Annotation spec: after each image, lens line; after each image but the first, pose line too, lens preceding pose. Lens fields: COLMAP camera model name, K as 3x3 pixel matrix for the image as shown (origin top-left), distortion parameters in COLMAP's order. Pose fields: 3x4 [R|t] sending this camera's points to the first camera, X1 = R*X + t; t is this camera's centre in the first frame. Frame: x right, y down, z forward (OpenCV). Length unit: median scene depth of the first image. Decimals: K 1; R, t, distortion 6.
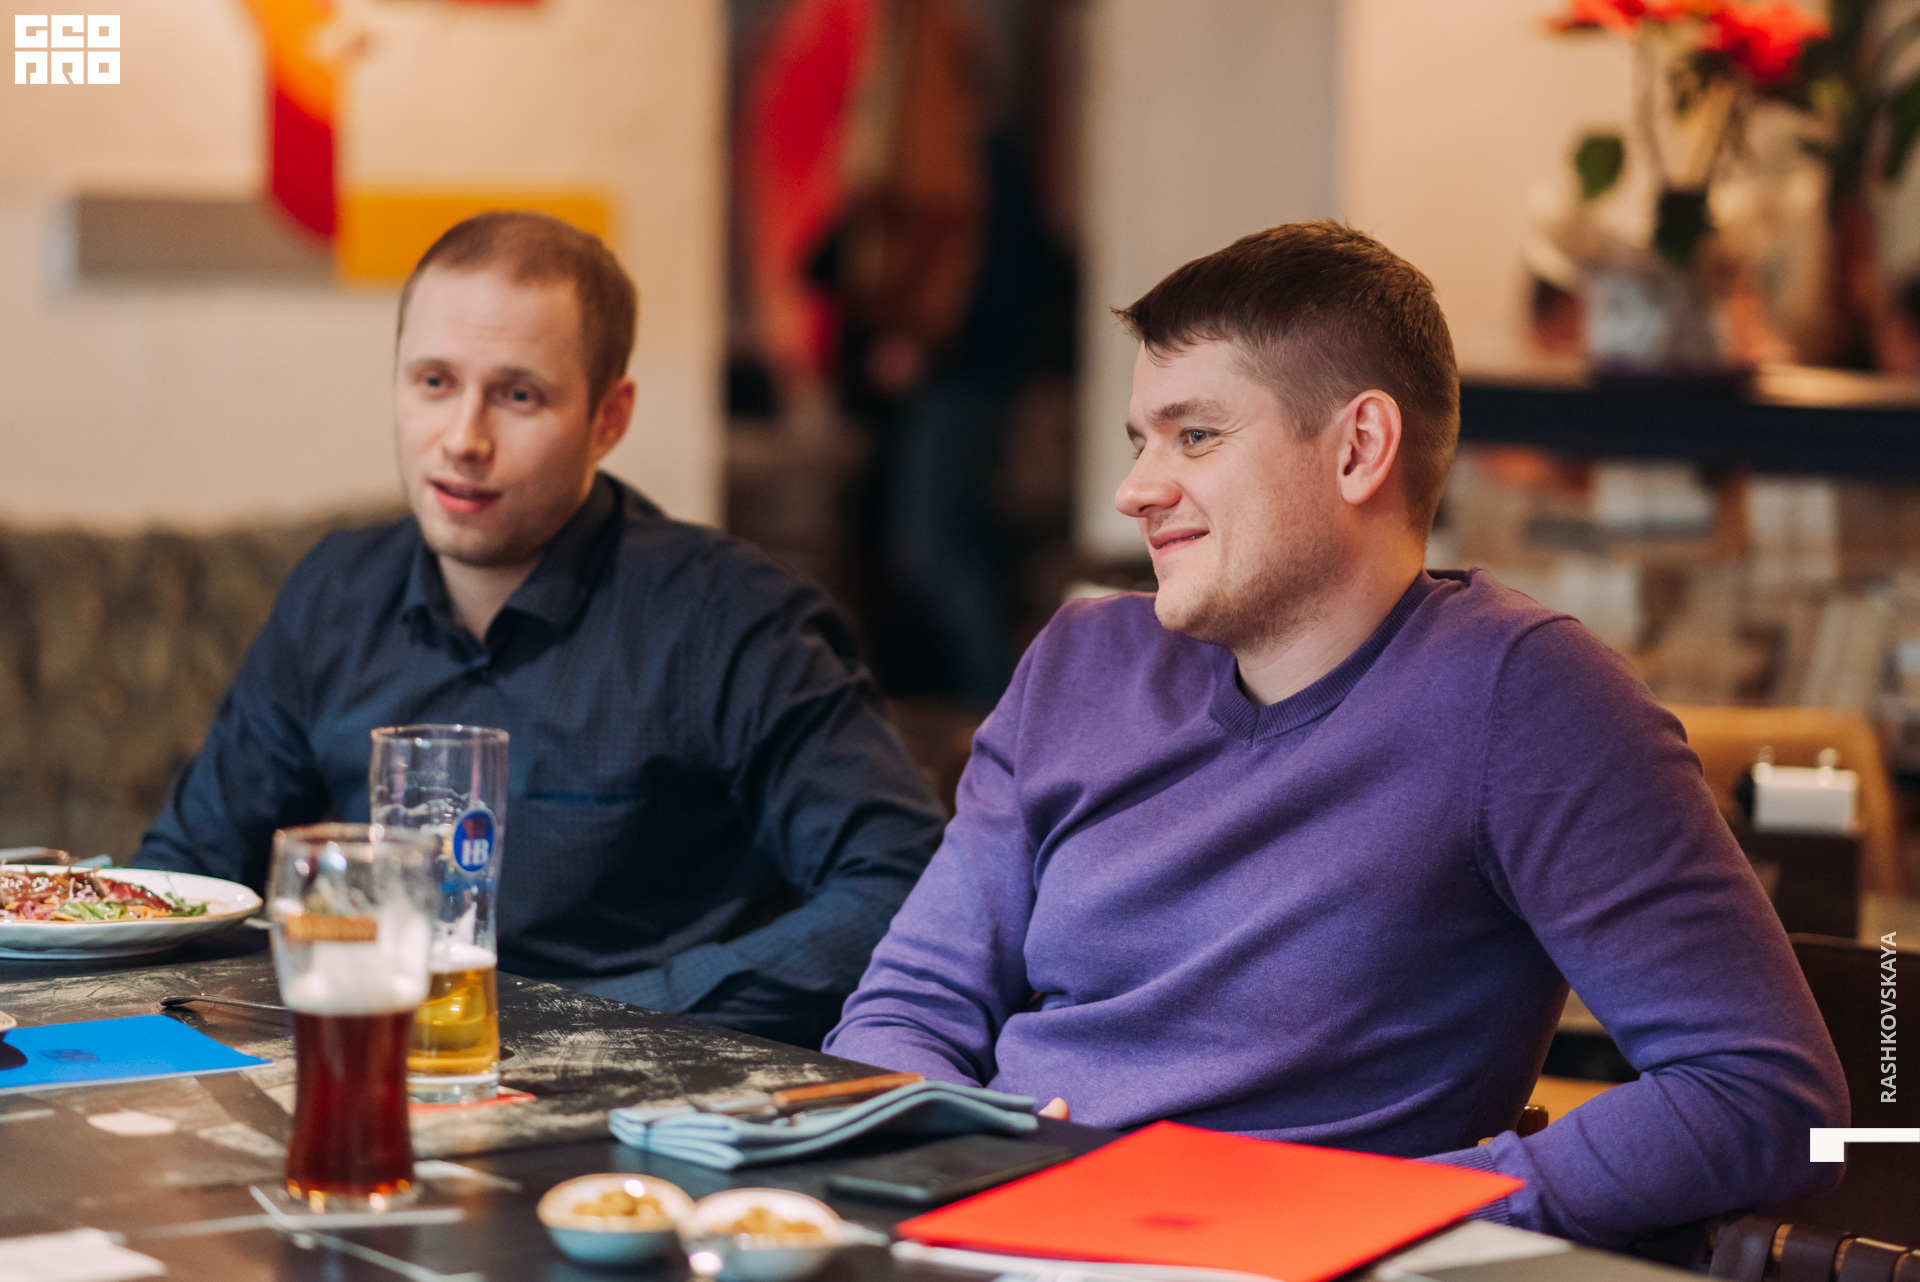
lens RADIAL K [[7688.1, 0, 960.0], [0, 7688.1, 641.0], [0, 0, 1]] dist [0.364087, -5.849613]
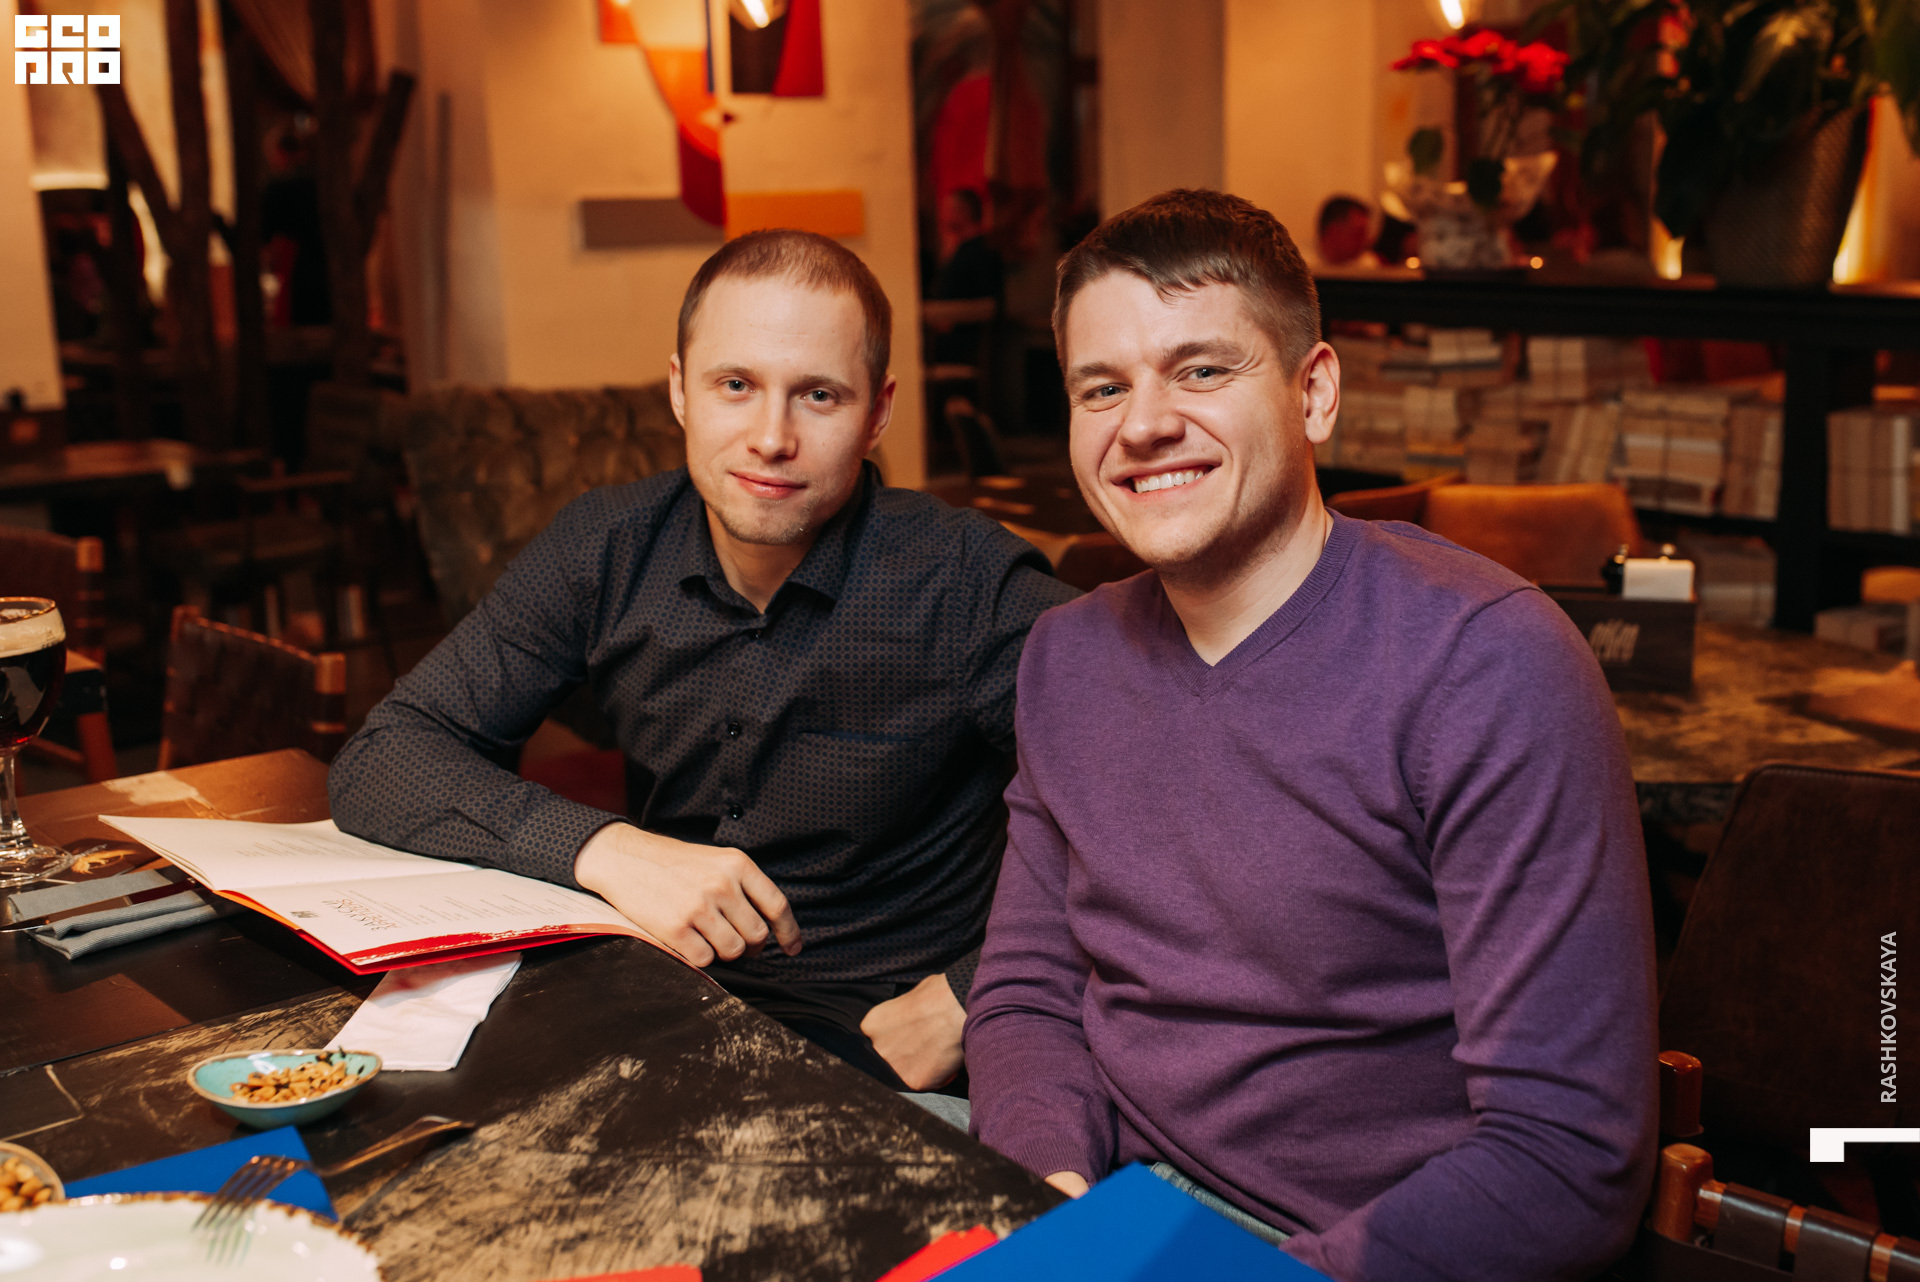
lens RADIAL K [[2028.0, 0, 923.4], [0, 2028.0, 597.1], [0, 0, 1]] dist [-0.009489, 0.045685]
pose [[0.998368, -0.033083, -0.046554, -0.010572], [0.039365, 0.989193, 0.141238, -0.032323], [0.041378, -0.142840, 0.988880, 0.546516]]
